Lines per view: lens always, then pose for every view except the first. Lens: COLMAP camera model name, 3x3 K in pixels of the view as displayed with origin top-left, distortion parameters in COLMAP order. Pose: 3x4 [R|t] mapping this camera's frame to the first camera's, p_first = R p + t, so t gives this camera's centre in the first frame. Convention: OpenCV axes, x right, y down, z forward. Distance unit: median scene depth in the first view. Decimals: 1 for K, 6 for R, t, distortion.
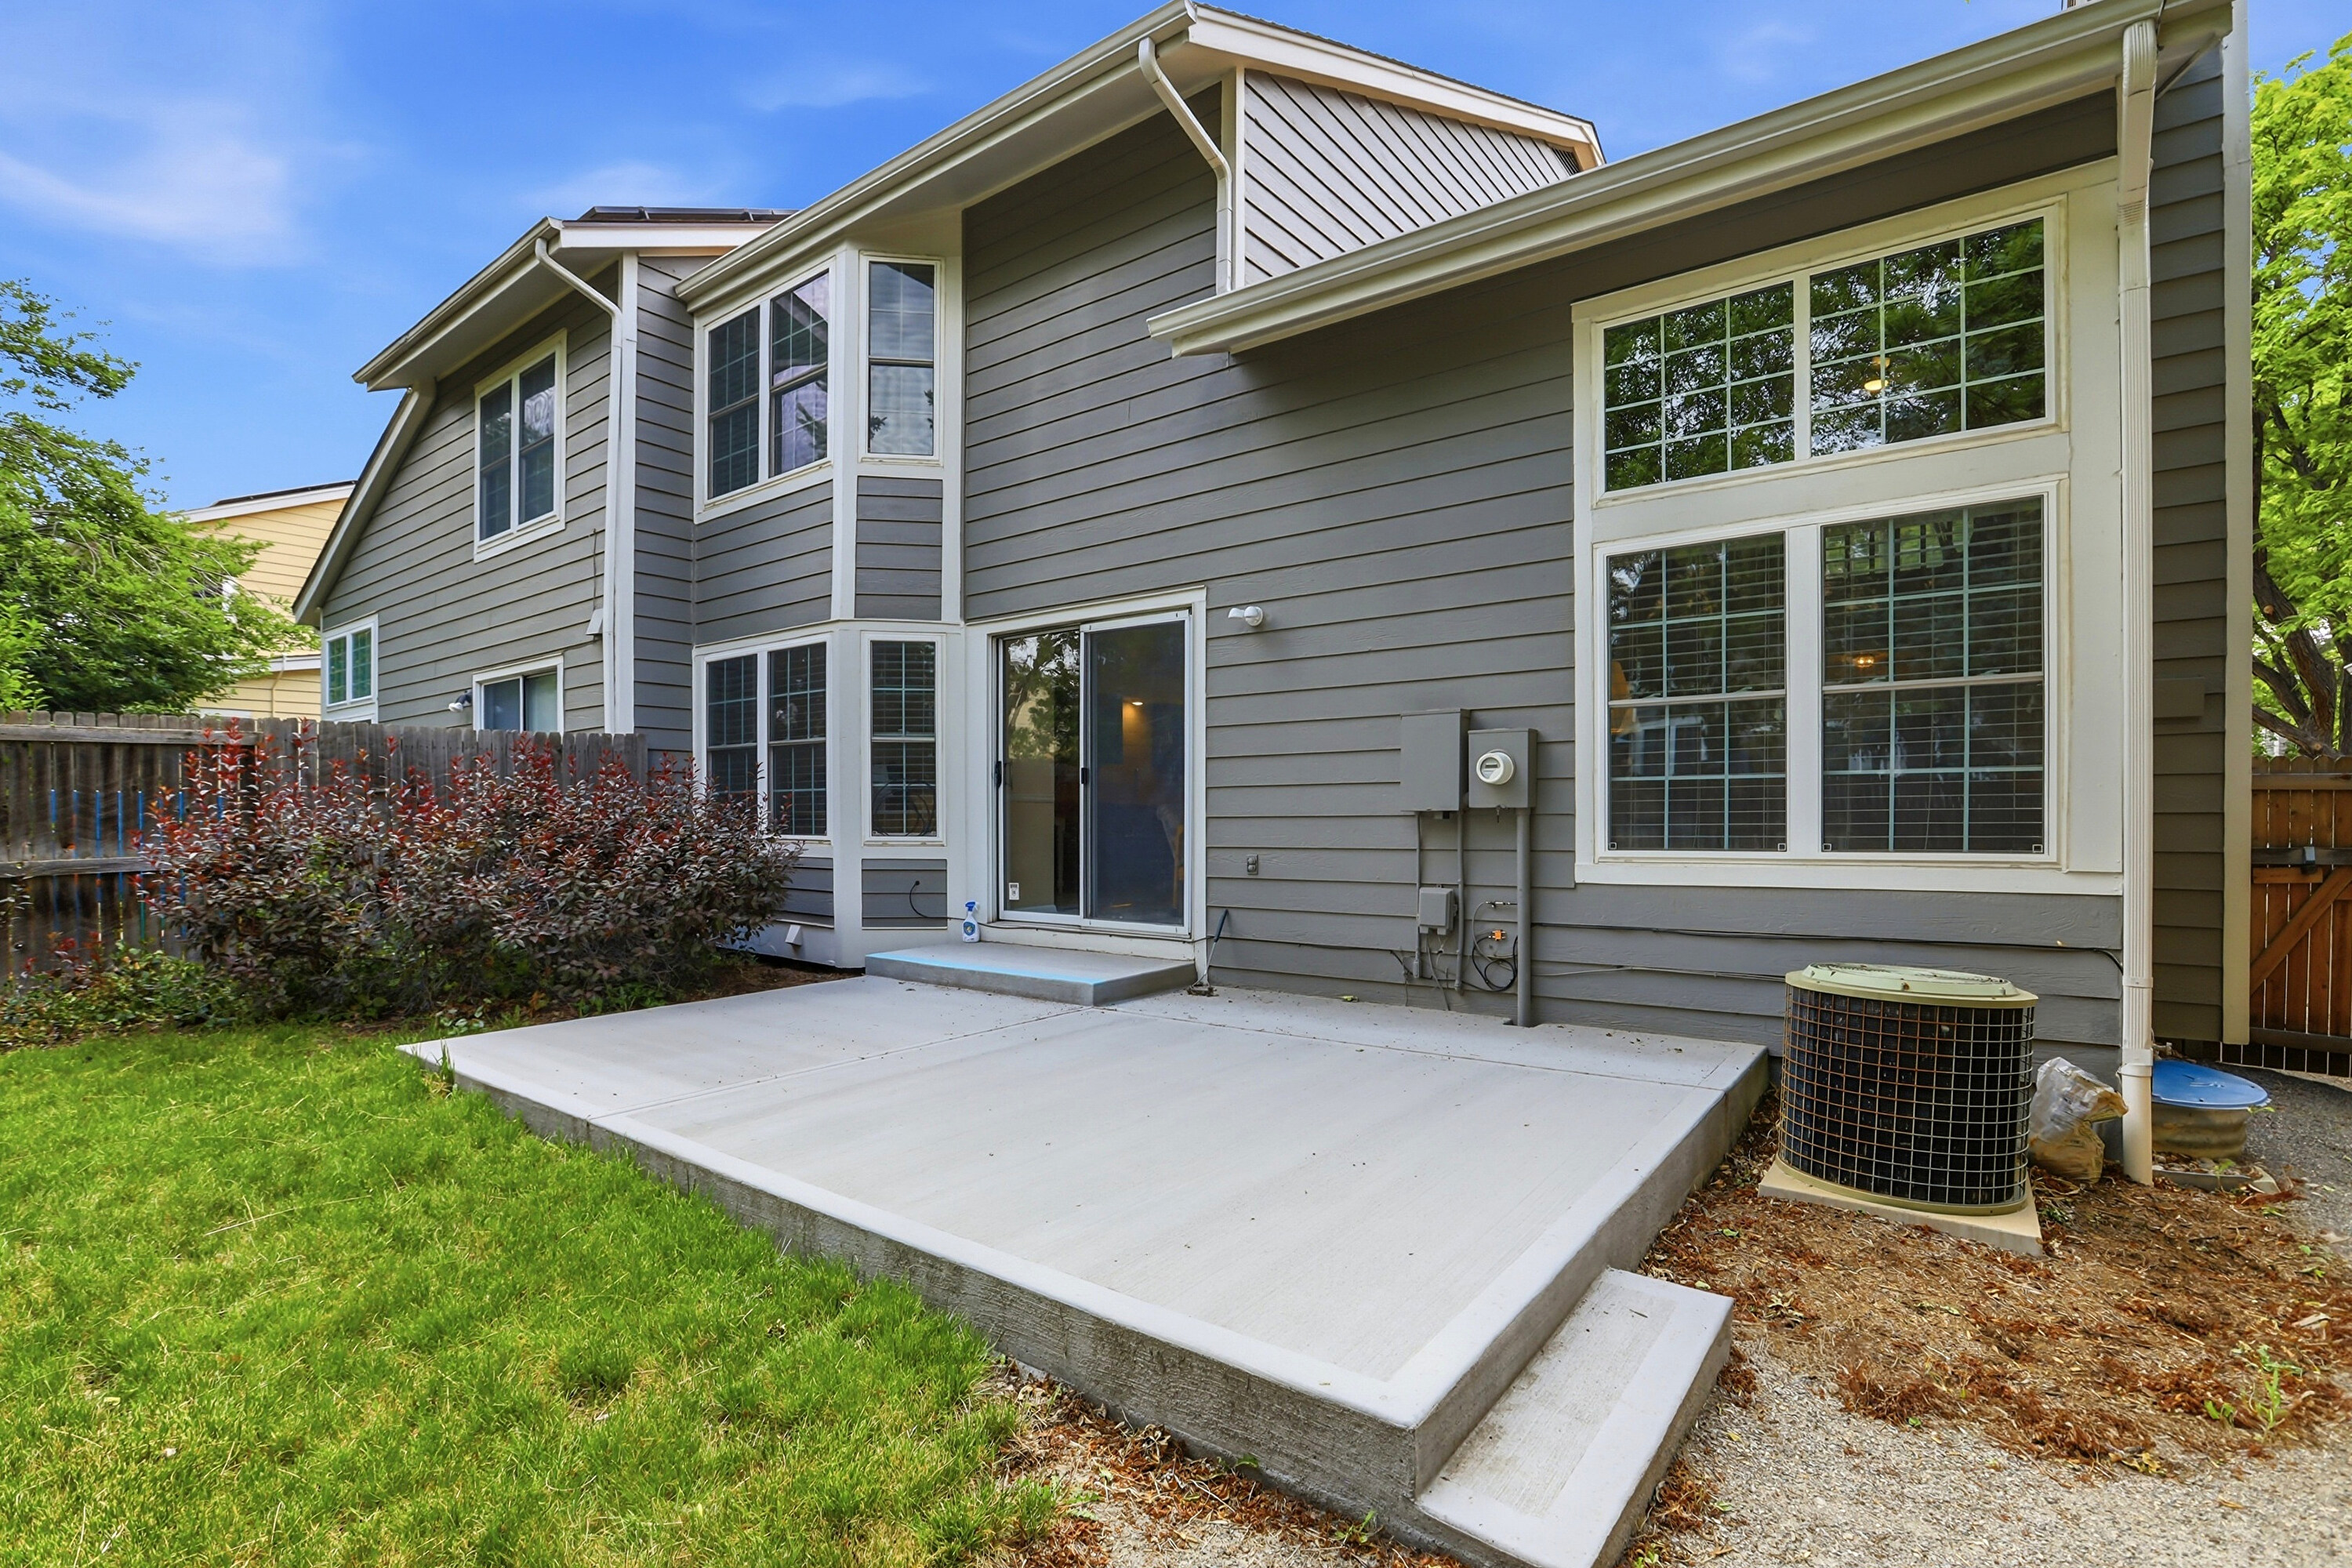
lens RADIAL K [[1107.2, 0, 1185.5], [0, 1107.2, 822.7], [0, 0, 1]] dist [-0.056376, 0.028257]
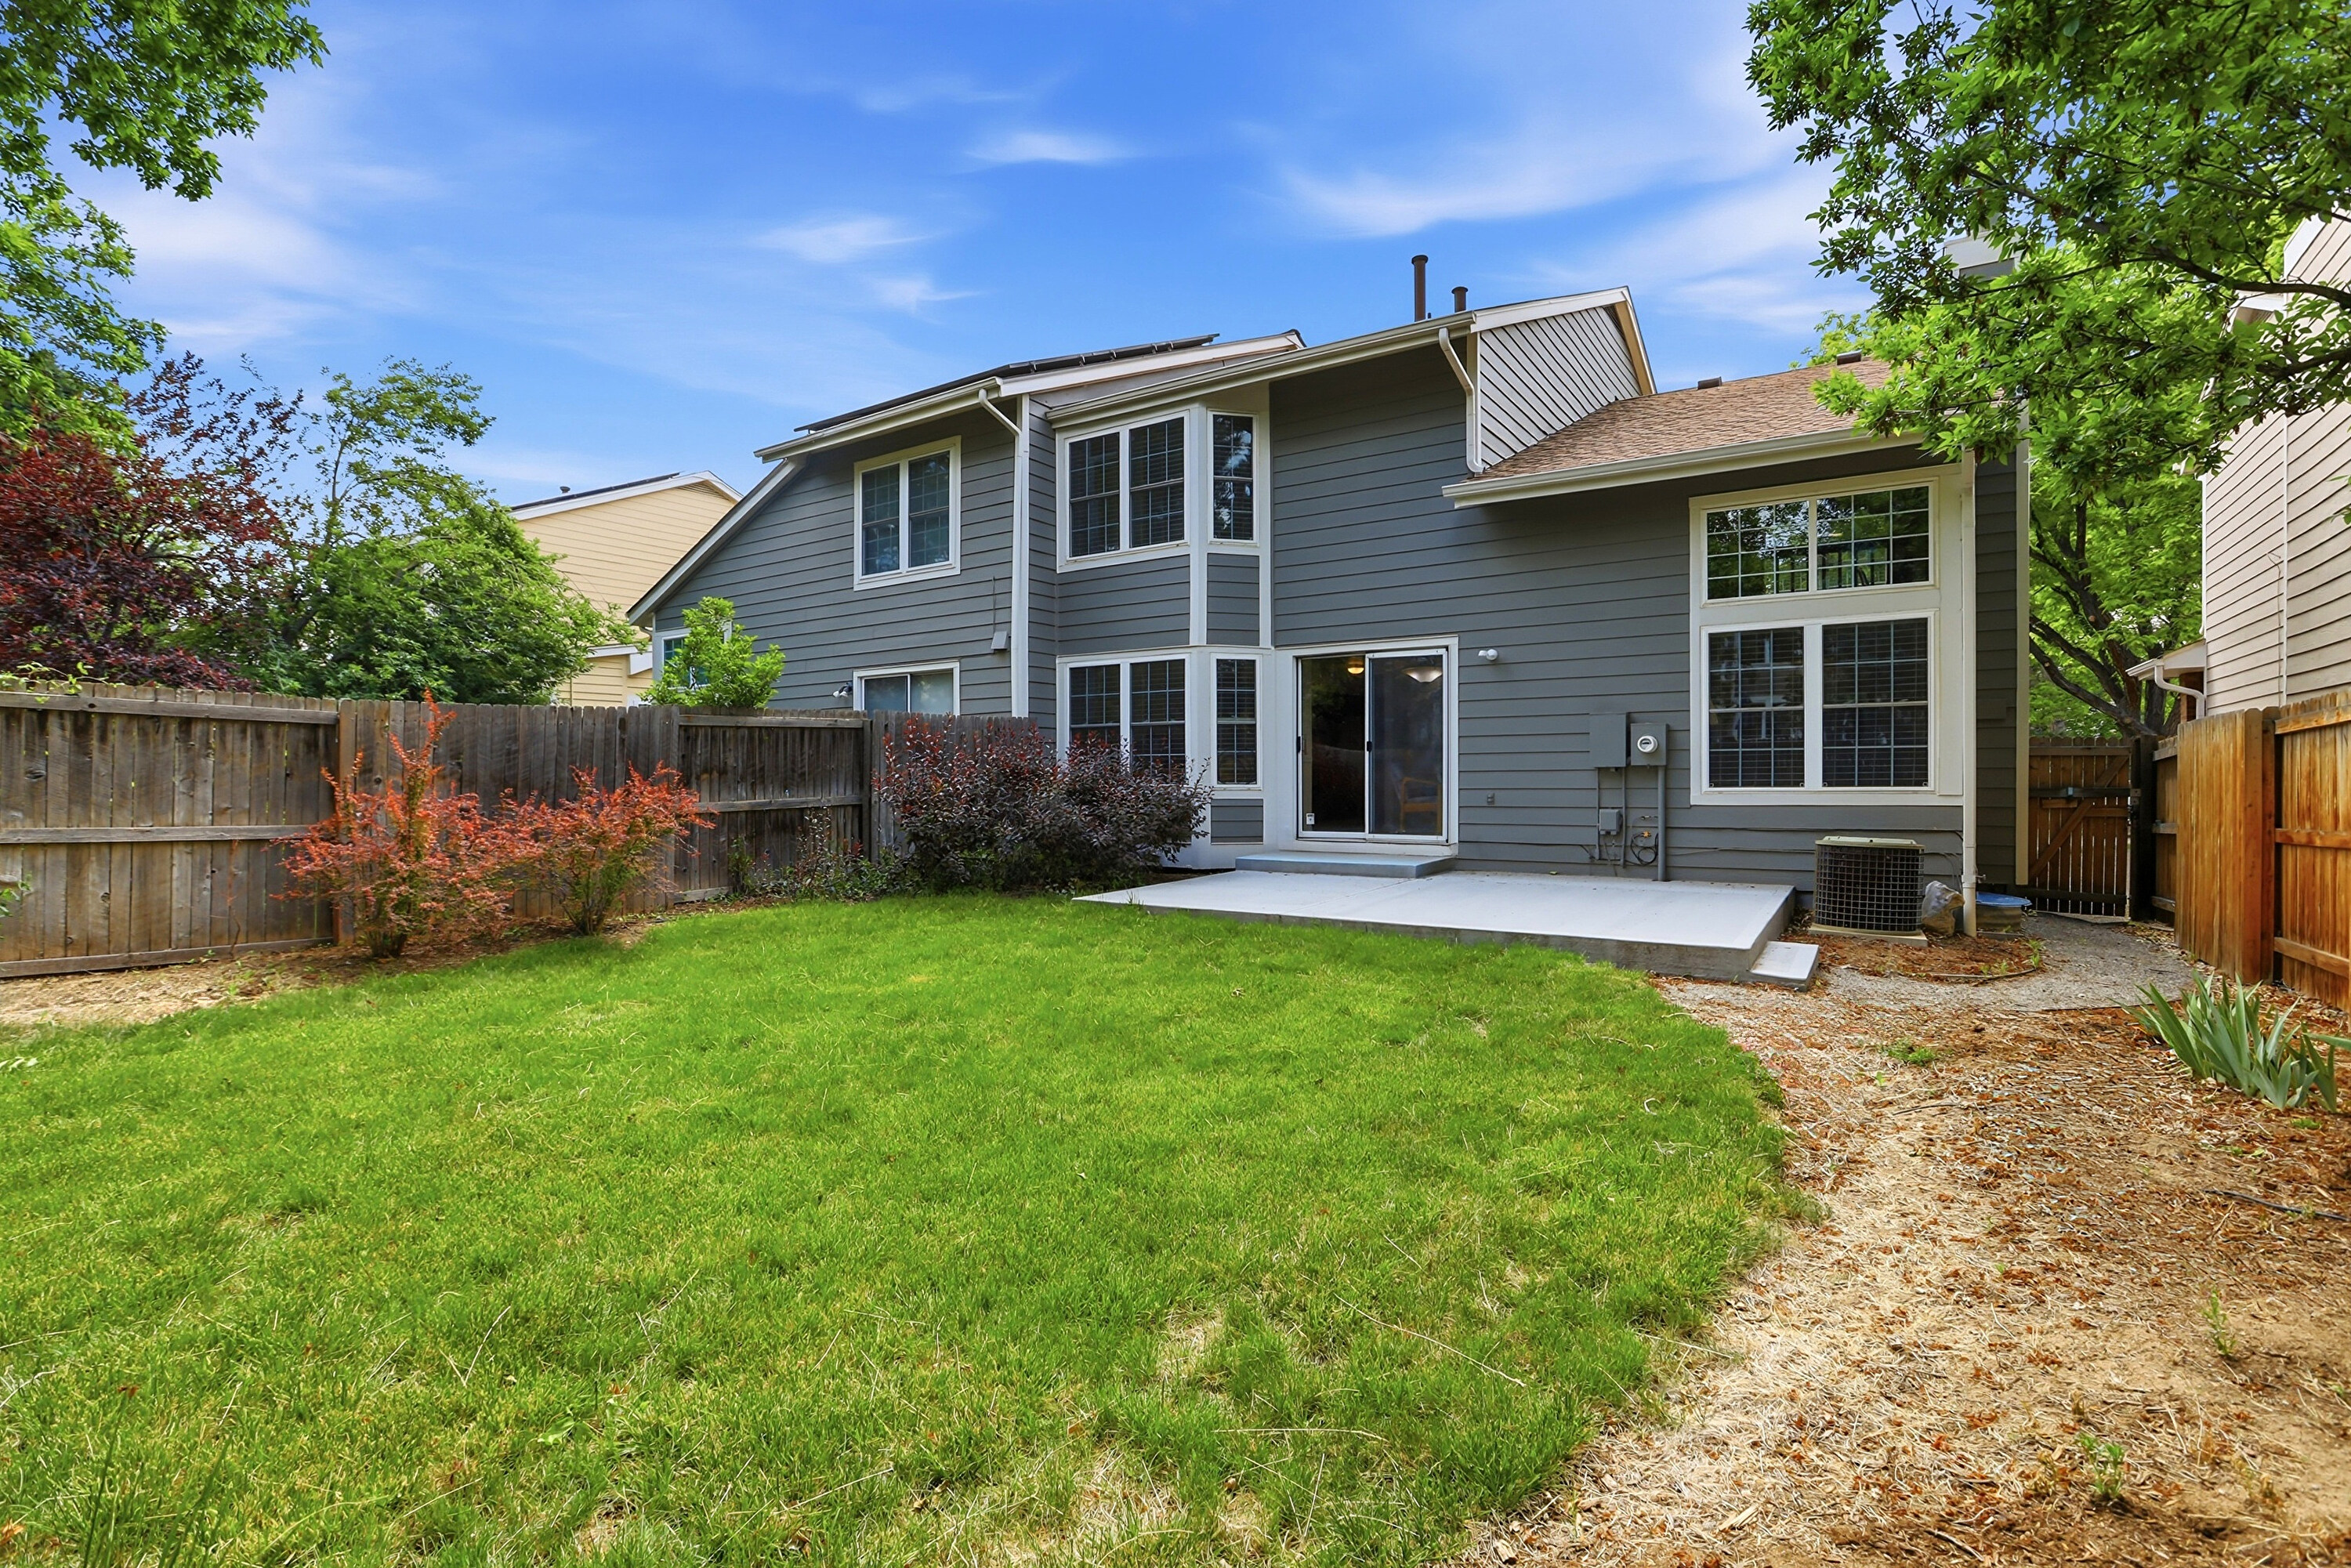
lens RADIAL K [[1099.2, 0, 1175.5], [0, 1099.2, 784.0], [0, 0, 1]] dist [-0.059327, 0.035658]
pose [[0.998170, -0.002571, 0.060421, -0.528321], [0.002451, 0.999995, 0.002057, 0.010265], [-0.060426, -0.001905, 0.998171, -0.667690]]
